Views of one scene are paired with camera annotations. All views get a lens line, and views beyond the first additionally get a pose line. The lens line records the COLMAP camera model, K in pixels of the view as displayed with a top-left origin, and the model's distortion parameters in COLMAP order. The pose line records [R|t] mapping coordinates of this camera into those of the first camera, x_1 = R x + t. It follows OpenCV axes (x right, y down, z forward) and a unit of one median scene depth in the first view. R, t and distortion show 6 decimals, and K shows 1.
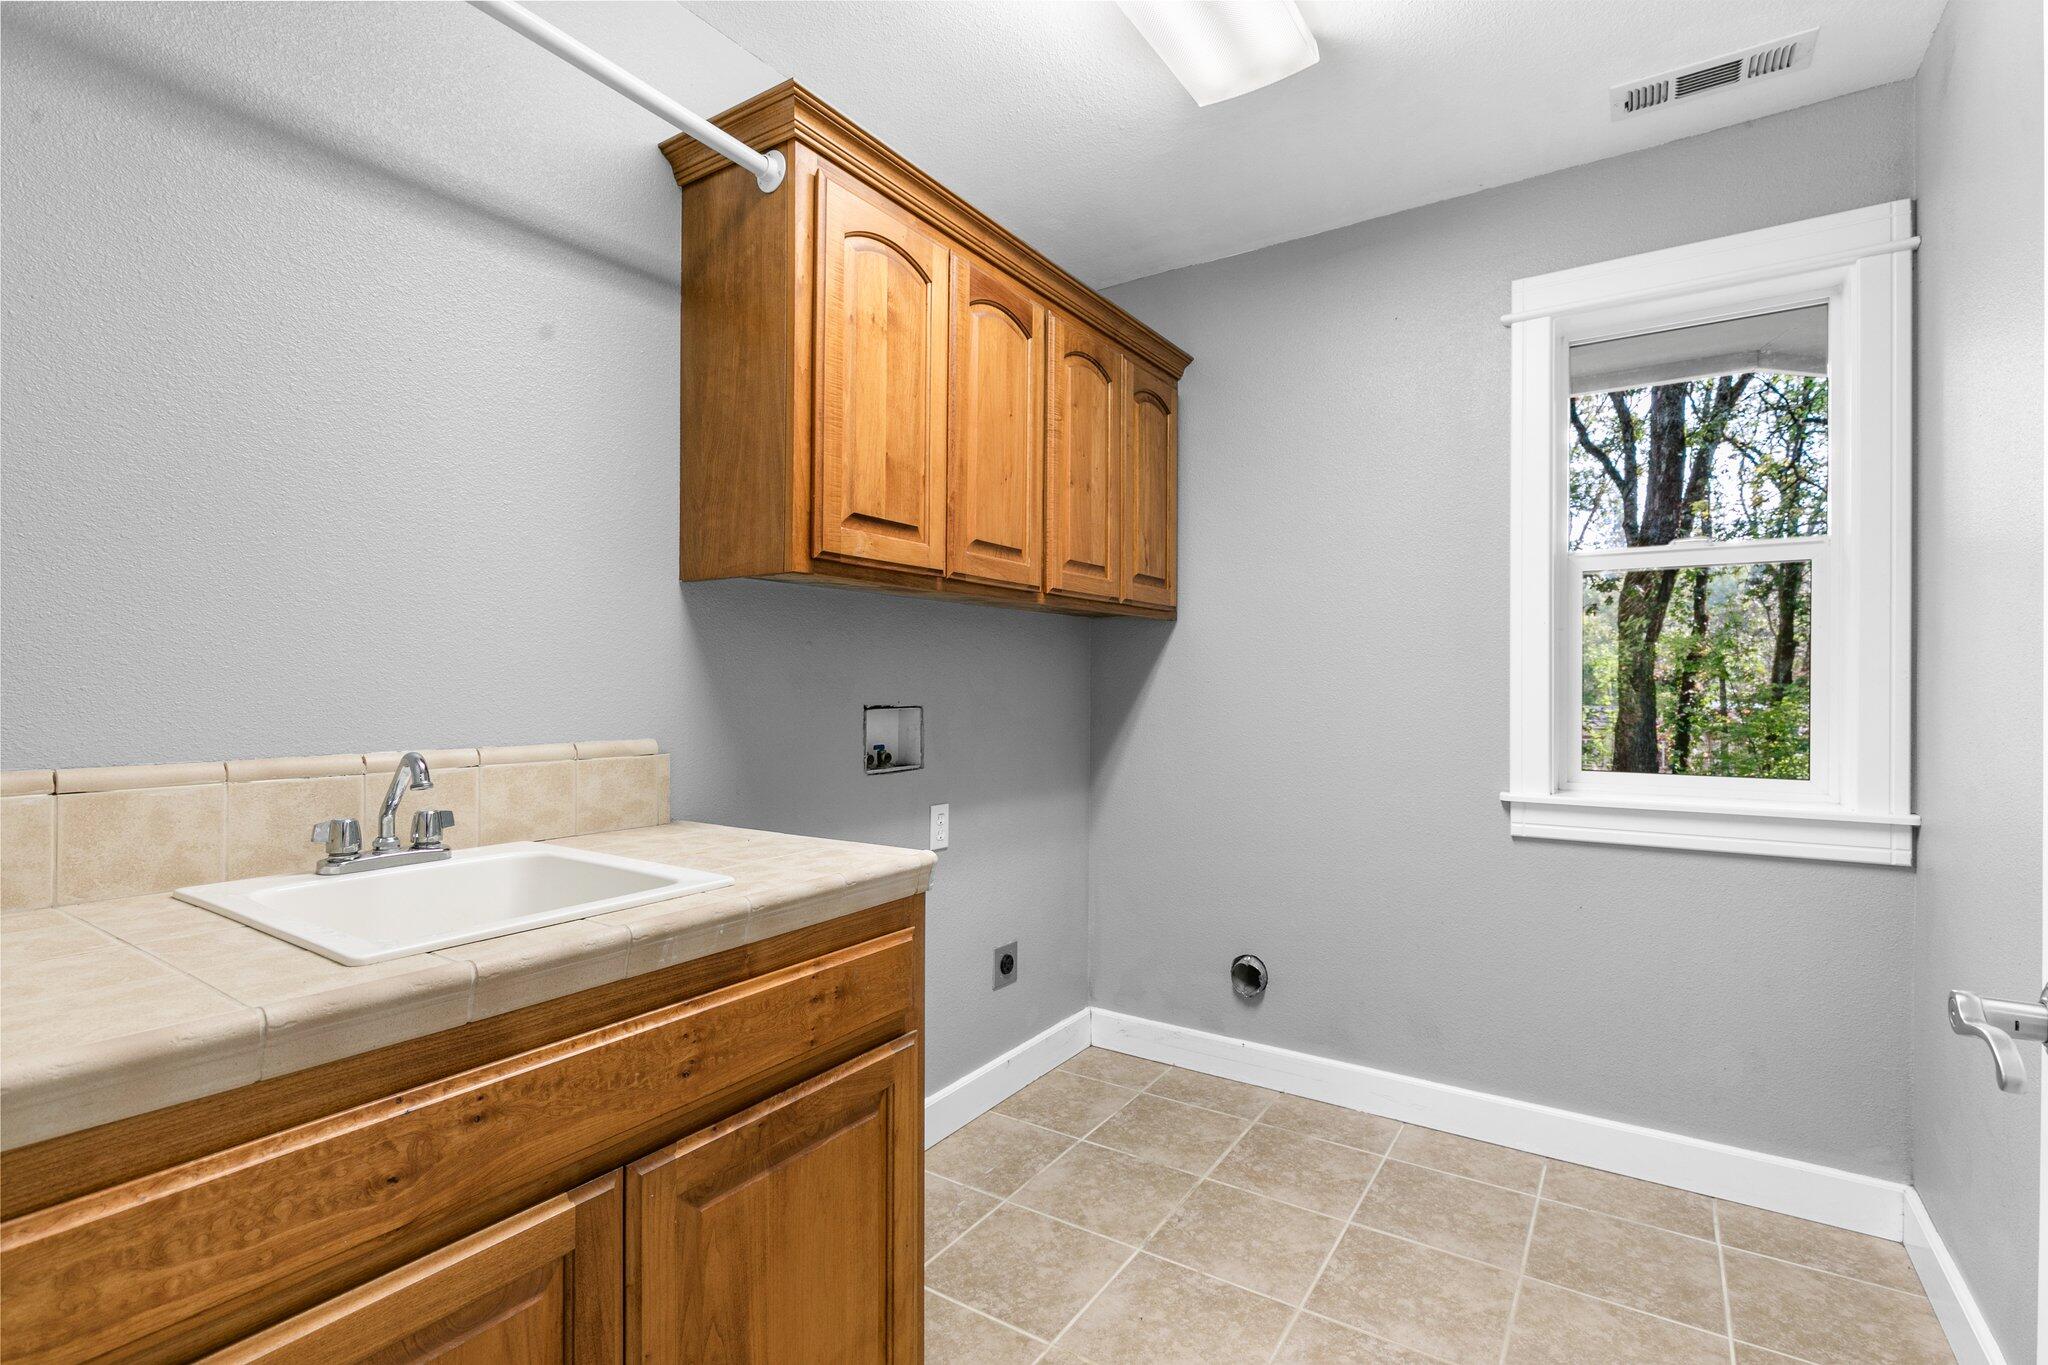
lens RADIAL K [[936.5, 0, 1027.1], [0, 936.5, 684.7], [0, 0, 1]] dist [-0.009351, 0.000637]
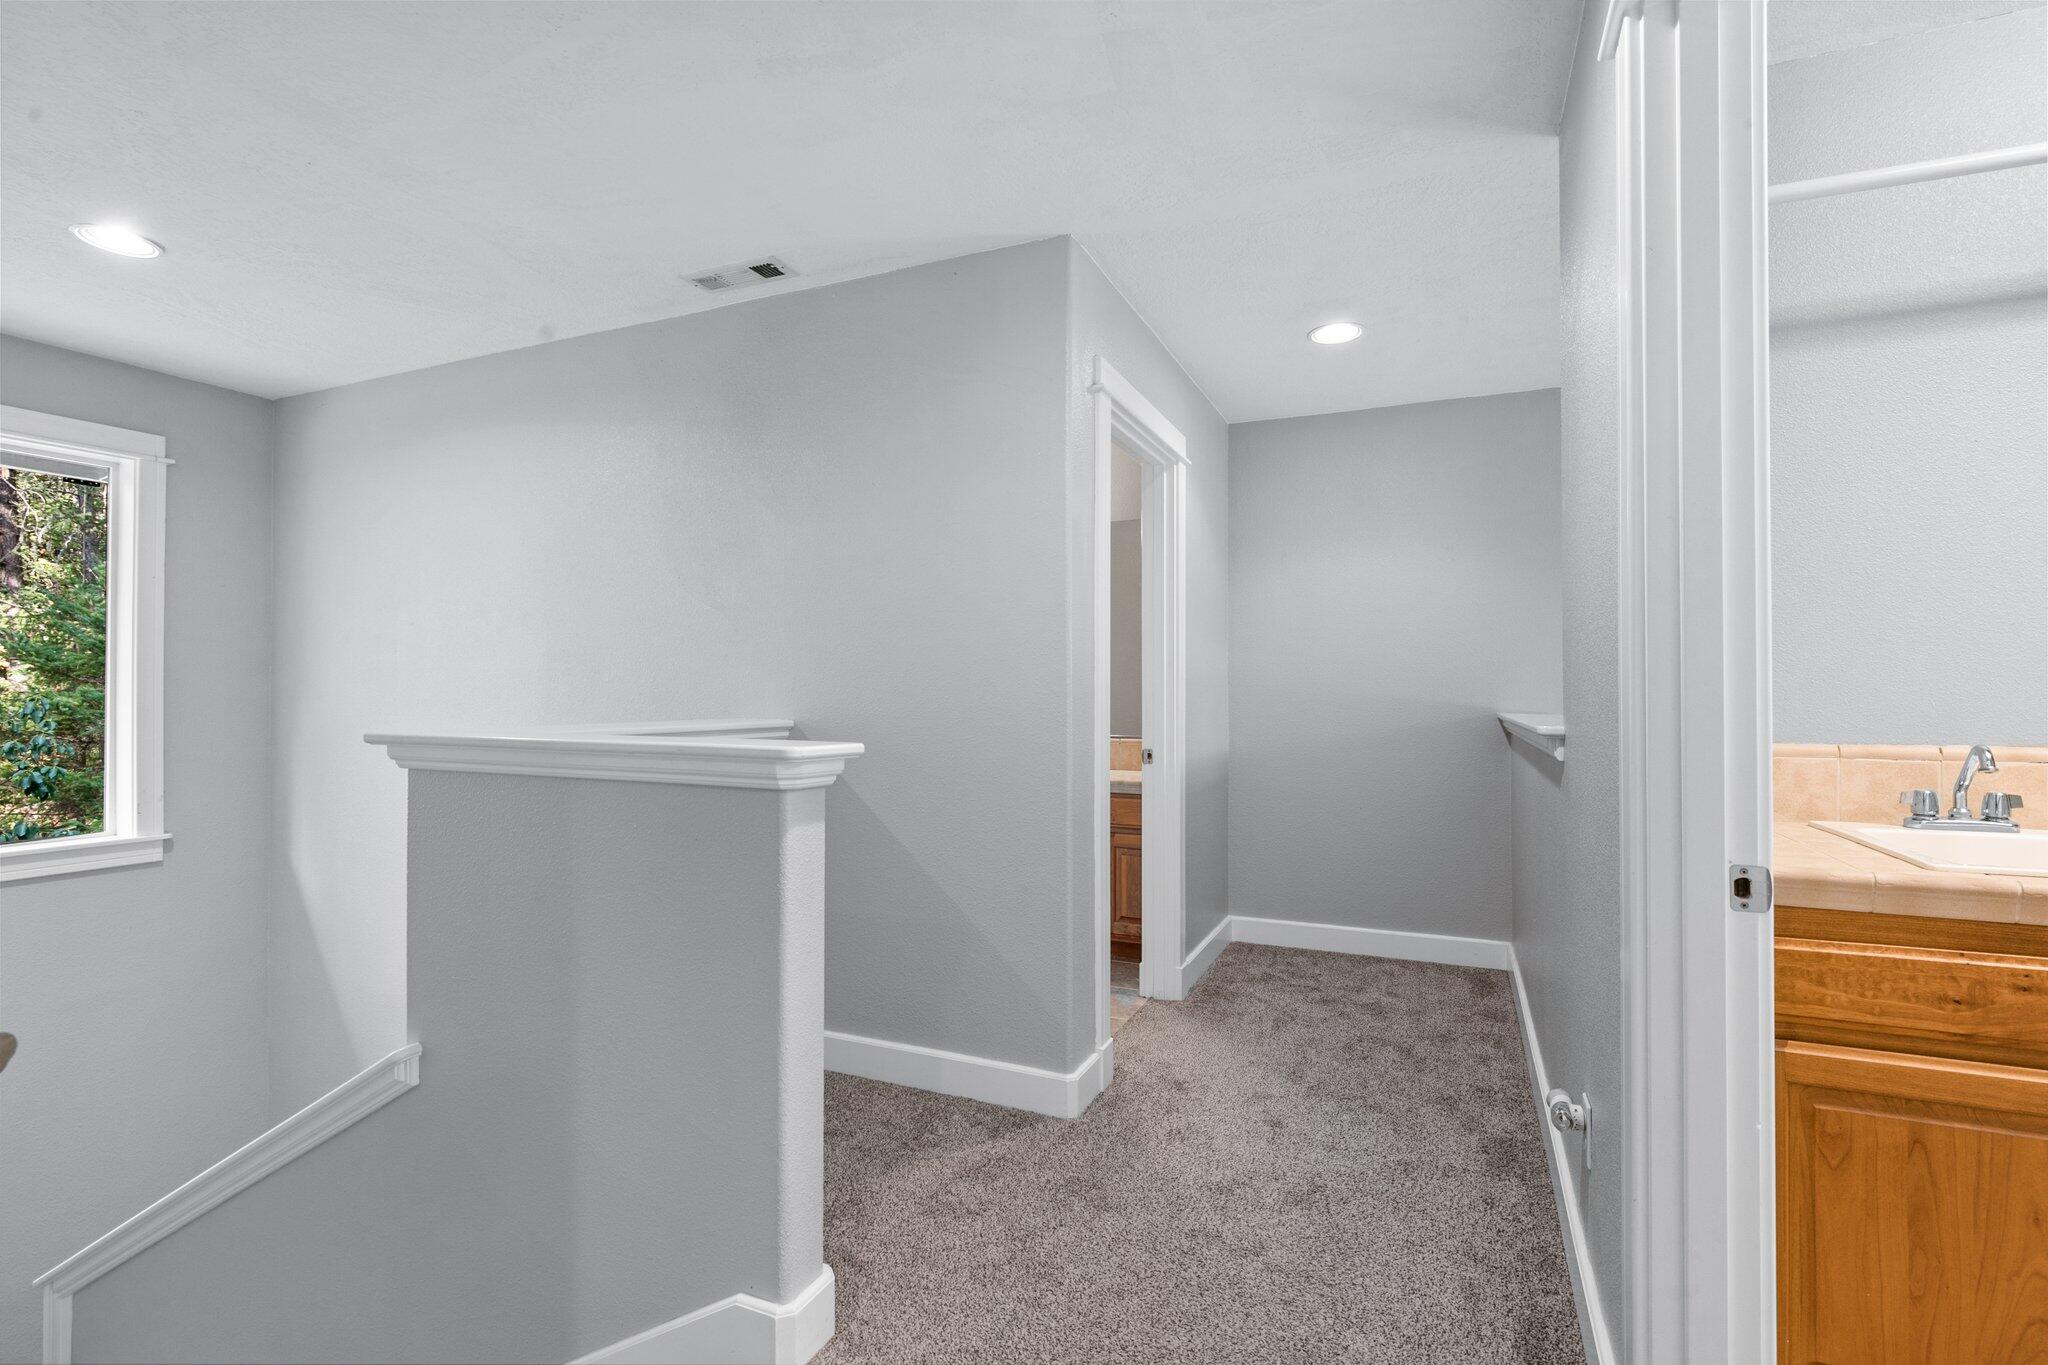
lens RADIAL K [[936.5, 0, 1028.0], [0, 936.5, 682.7], [0, 0, 1]] dist [-0.009351, 0.000637]
pose [[0.166220, -0.013151, -0.986001, 0.455842], [0.006694, 0.999903, -0.012208, -0.011385], [0.986066, -0.004571, 0.166292, -0.605664]]
